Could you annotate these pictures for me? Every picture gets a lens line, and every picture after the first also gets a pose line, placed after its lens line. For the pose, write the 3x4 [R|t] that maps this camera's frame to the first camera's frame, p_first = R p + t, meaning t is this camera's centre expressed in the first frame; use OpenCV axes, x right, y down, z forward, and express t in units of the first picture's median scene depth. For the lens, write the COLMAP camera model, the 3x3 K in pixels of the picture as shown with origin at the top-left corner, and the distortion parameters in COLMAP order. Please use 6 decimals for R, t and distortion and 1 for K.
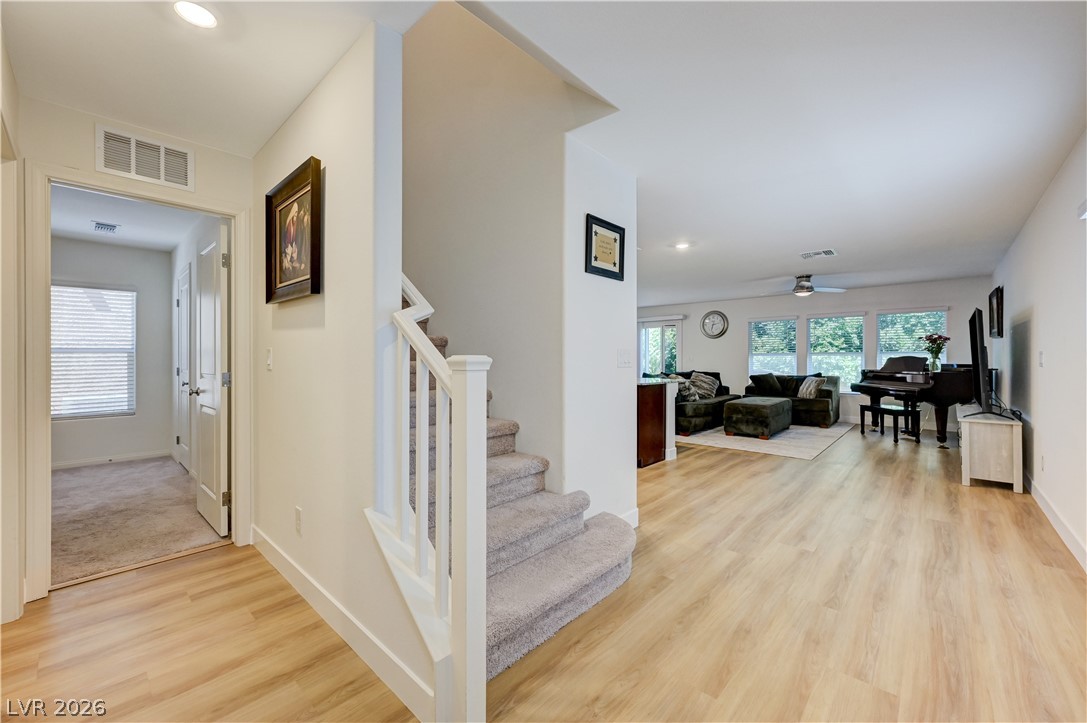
lens RADIAL K [[429.7, 0, 547.2], [0, 429.7, 359.2], [0, 0, 1]] dist [0.000570, 0.000099]
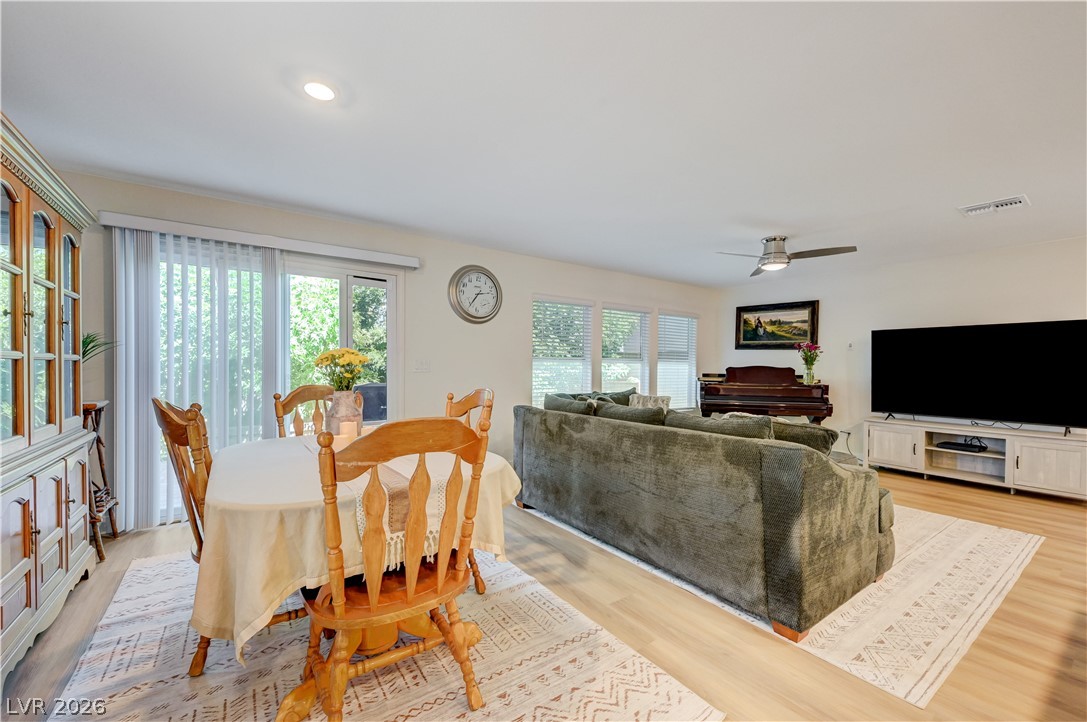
lens RADIAL K [[439.8, 0, 556.5], [0, 439.8, 372.1], [0, 0, 1]] dist [0.001239, 0.000457]
pose [[0.195893, -0.010099, 0.980573, -0.105394], [-0.009692, 0.999878, 0.012234, -0.002162], [-0.980577, -0.011900, 0.195771, 1.170013]]
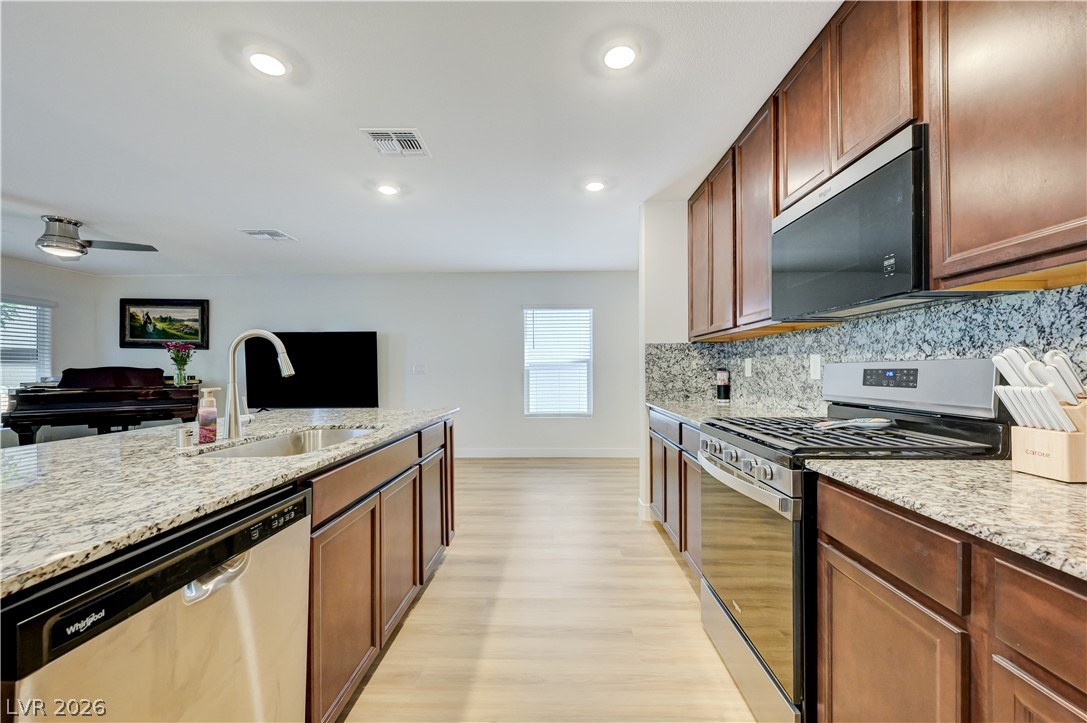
lens RADIAL K [[429.0, 0, 548.7], [0, 429.0, 367.7], [0, 0, 1]] dist [-0.001925, -0.000069]
pose [[-0.662352, 0.005254, 0.749175, -0.224325], [0.005893, 0.999981, -0.001804, -0.000227], [-0.749170, 0.003220, -0.662370, 0.883895]]
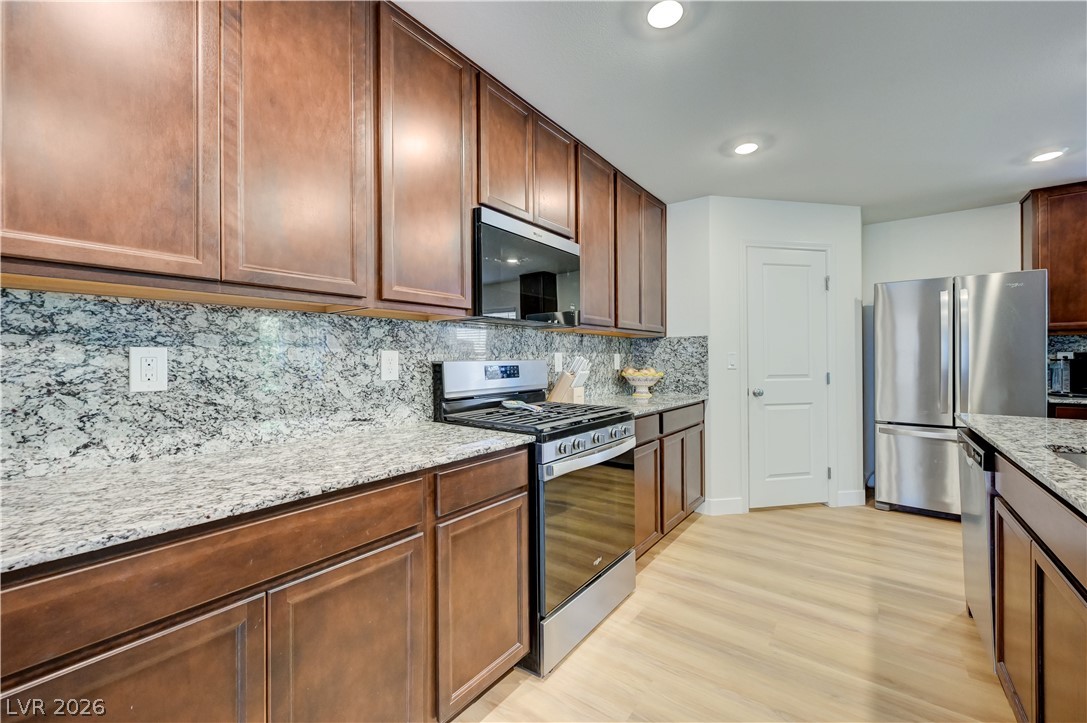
lens RADIAL K [[429.7, 0, 547.2], [0, 429.7, 359.2], [0, 0, 1]] dist [0.000570, 0.000099]
pose [[0.094731, -0.000748, -0.995503, 0.164847], [0.002941, 0.999996, -0.000471, -0.003730], [0.995499, -0.002883, 0.094733, 0.592568]]
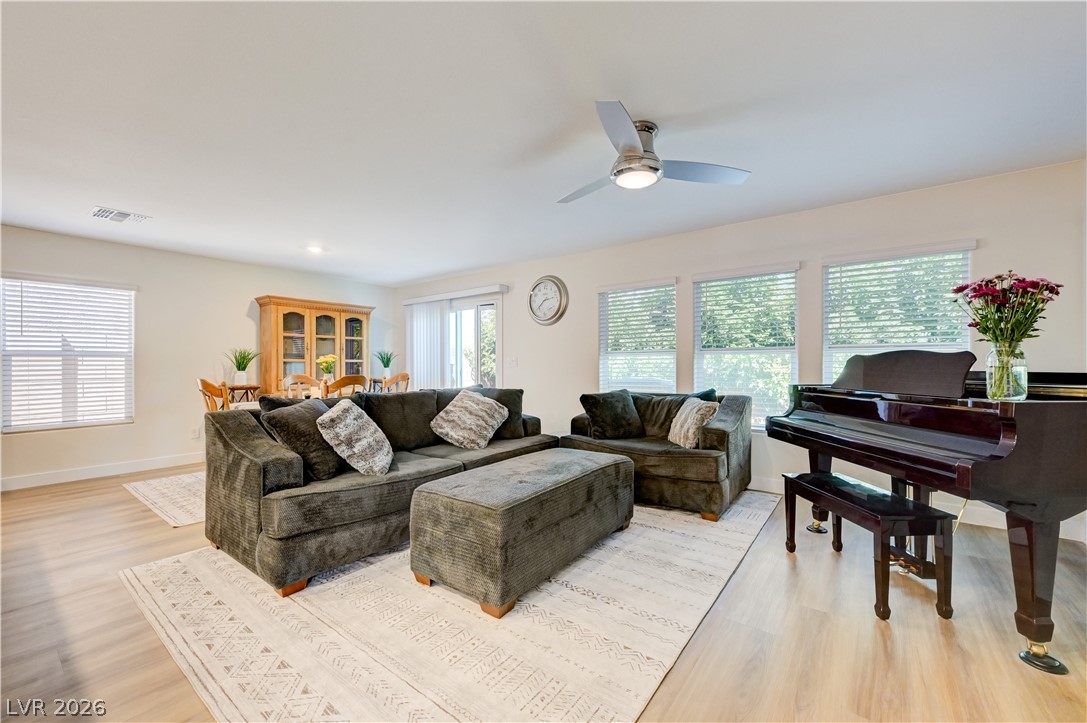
lens RADIAL K [[433.2, 0, 547.1], [0, 433.2, 364.6], [0, 0, 1]] dist [-0.000952, -0.000125]
pose [[0.995239, -0.002809, 0.097423, 0.477598], [0.002785, 0.999996, 0.000381, 0.003167], [-0.097423, -0.000108, 0.995243, 0.632350]]
